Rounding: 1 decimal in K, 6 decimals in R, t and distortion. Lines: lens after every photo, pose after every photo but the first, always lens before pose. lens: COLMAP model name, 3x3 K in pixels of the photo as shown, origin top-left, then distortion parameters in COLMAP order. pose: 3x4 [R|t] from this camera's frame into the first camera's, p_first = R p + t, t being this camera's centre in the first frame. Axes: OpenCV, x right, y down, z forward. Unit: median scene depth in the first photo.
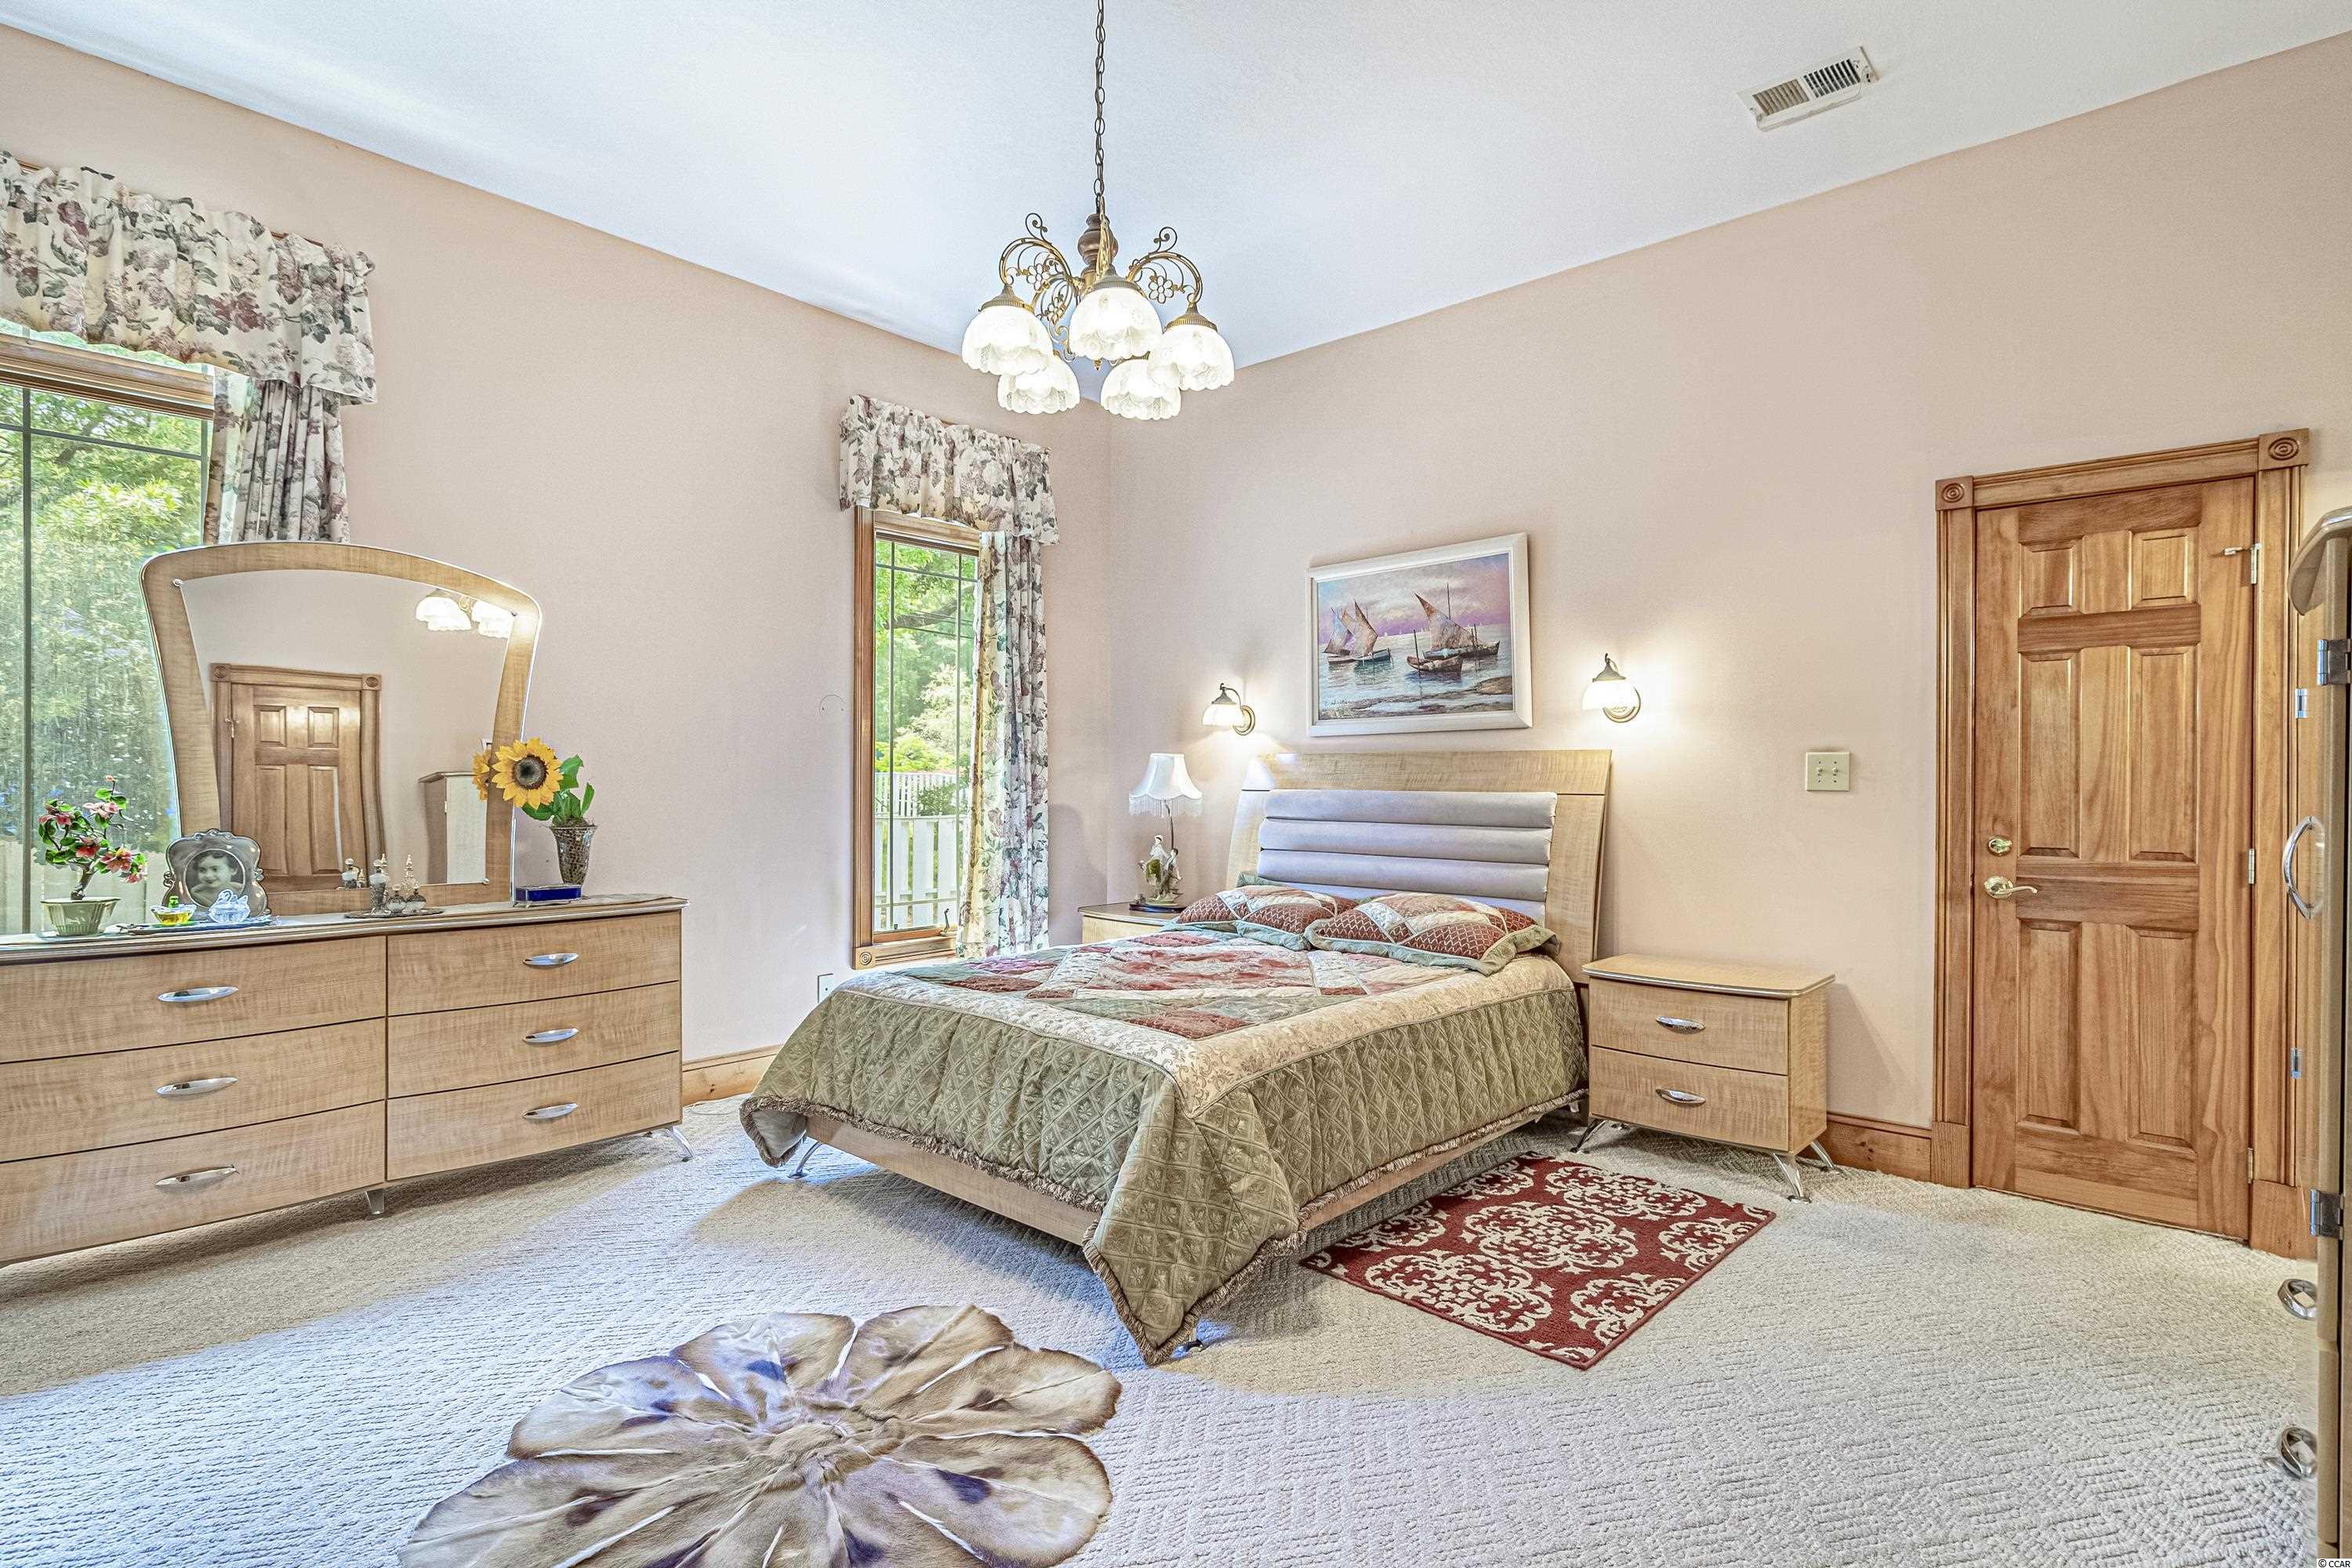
lens RADIAL K [[1125.0, 0, 1191.6], [0, 1125.0, 792.4], [0, 0, 1]] dist [0.001202, 0.000883]
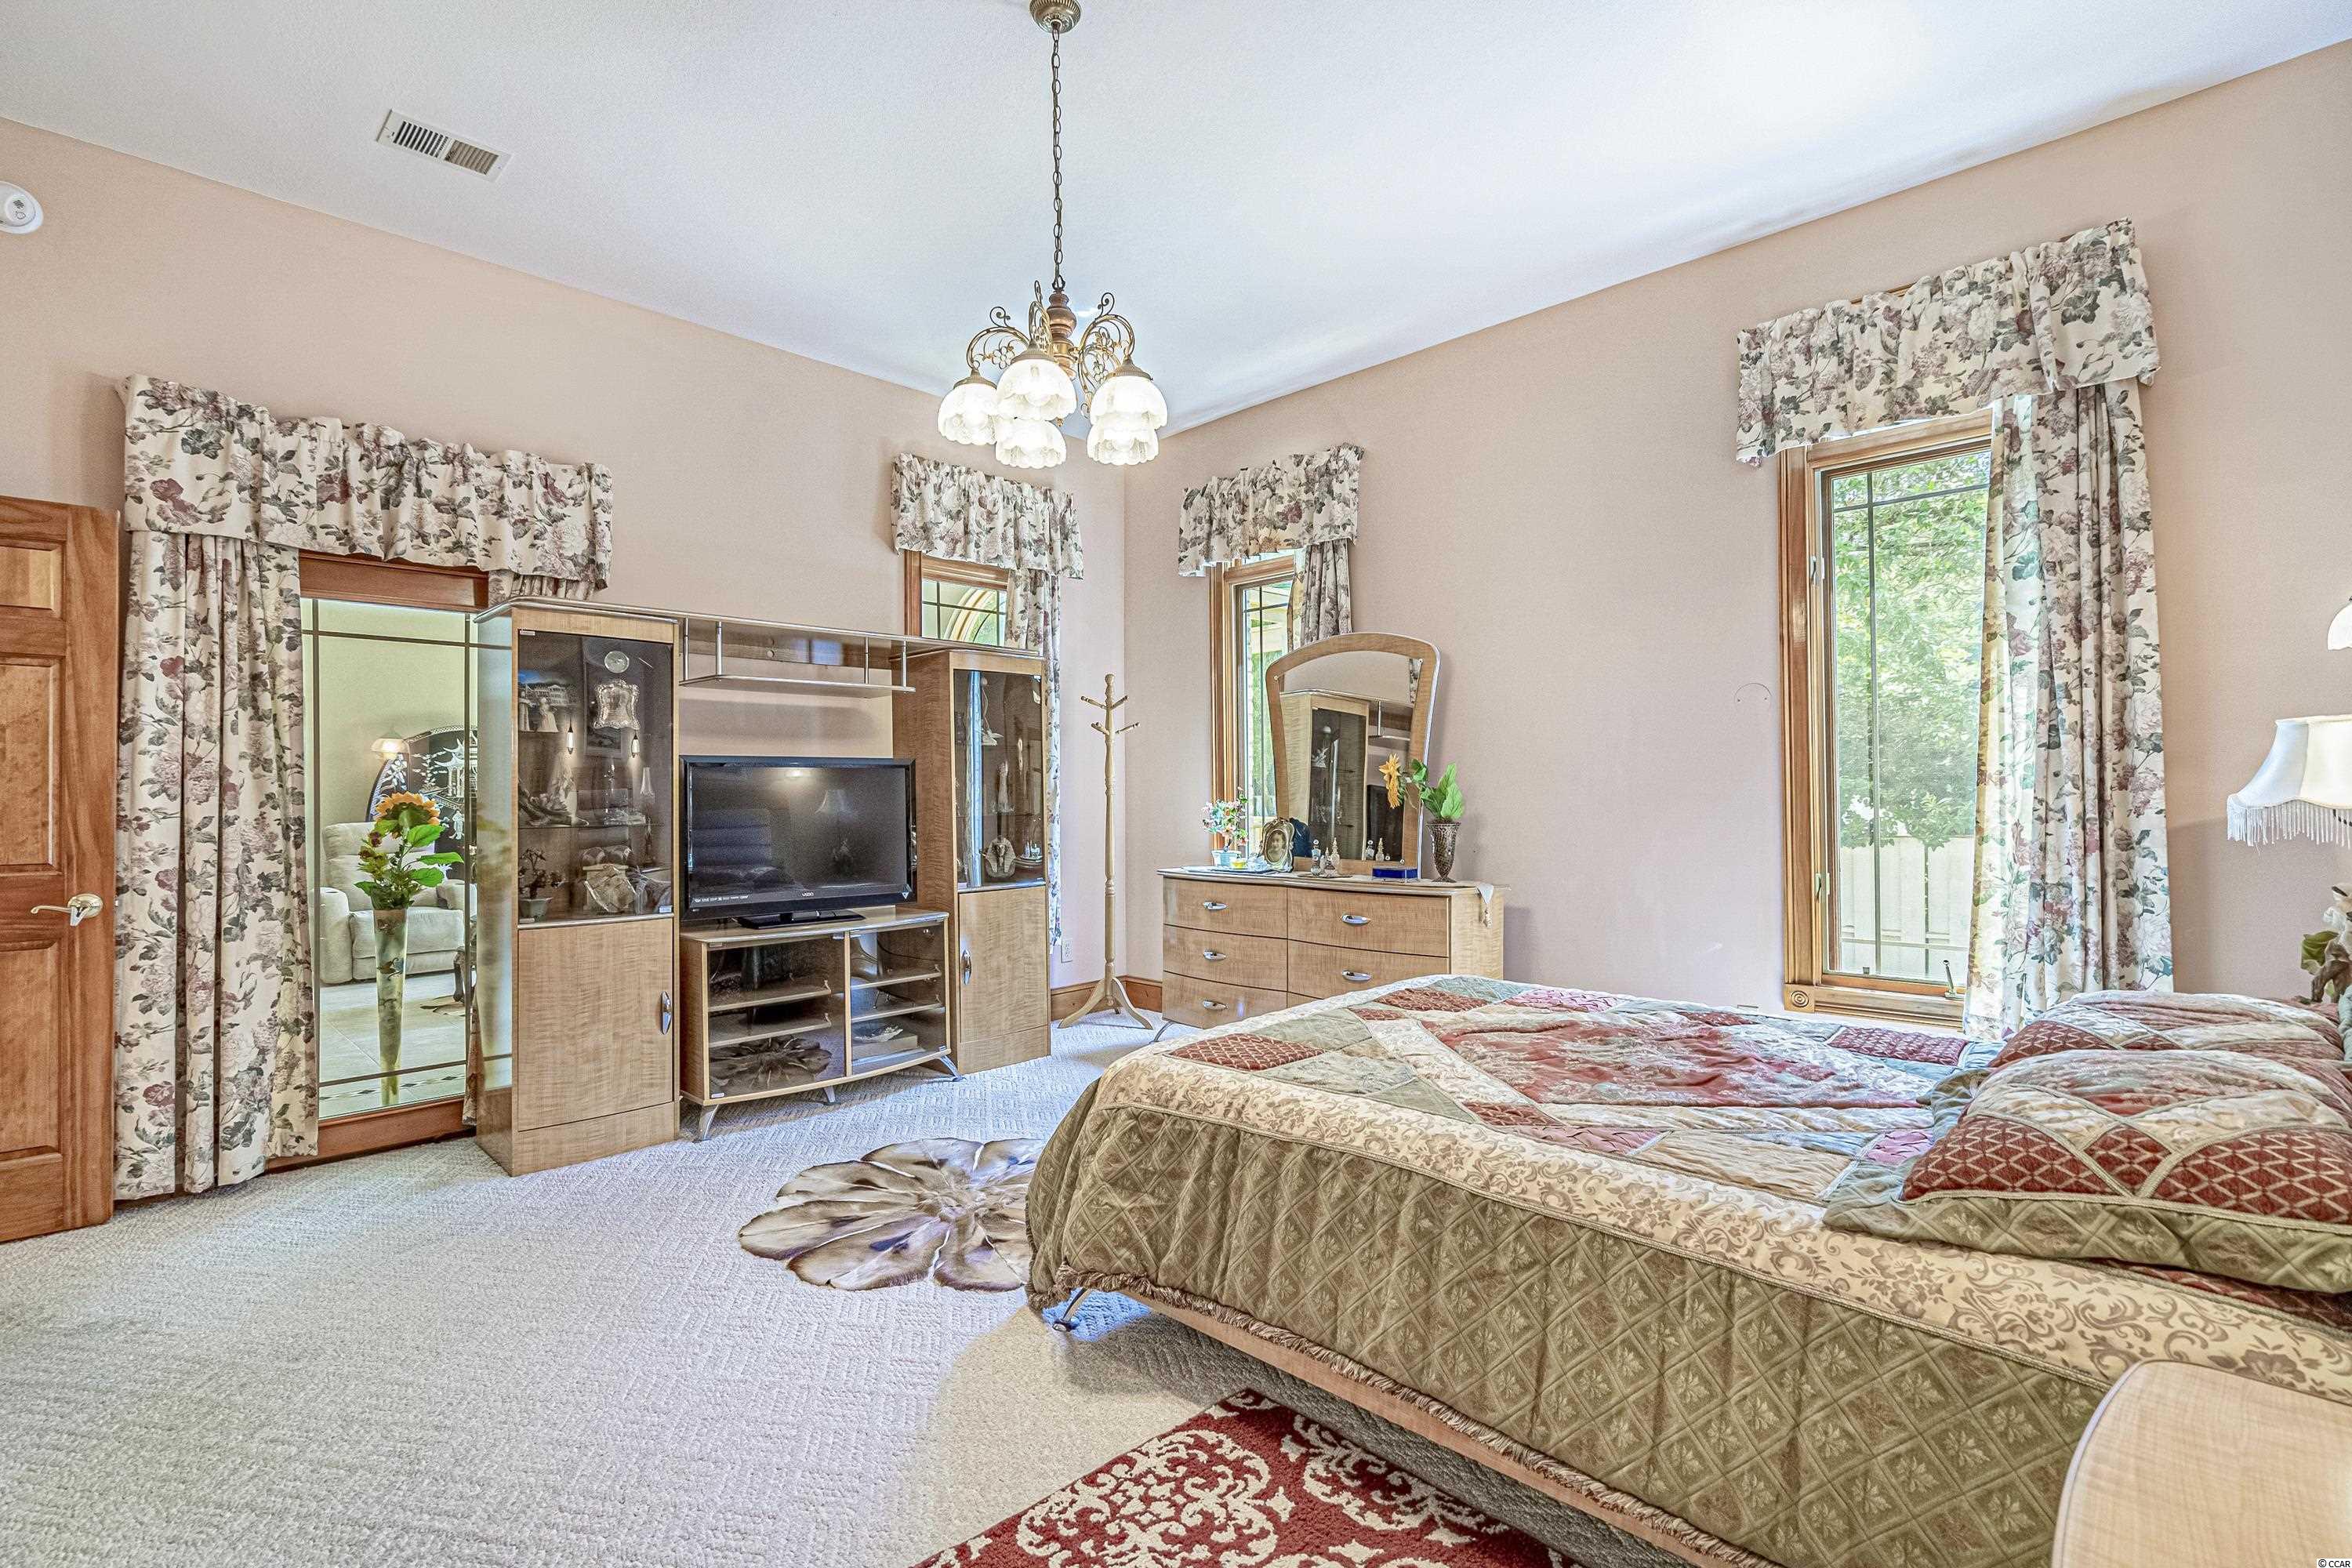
lens RADIAL K [[1092.7, 0, 1193.9], [0, 1092.7, 770.0], [0, 0, 1]] dist [-0.001464, 0.001061]
pose [[-0.036642, -0.021847, -0.999090, 0.793435], [0.000475, 0.999761, -0.021879, -0.001709], [0.999328, -0.001276, -0.036623, 0.897251]]
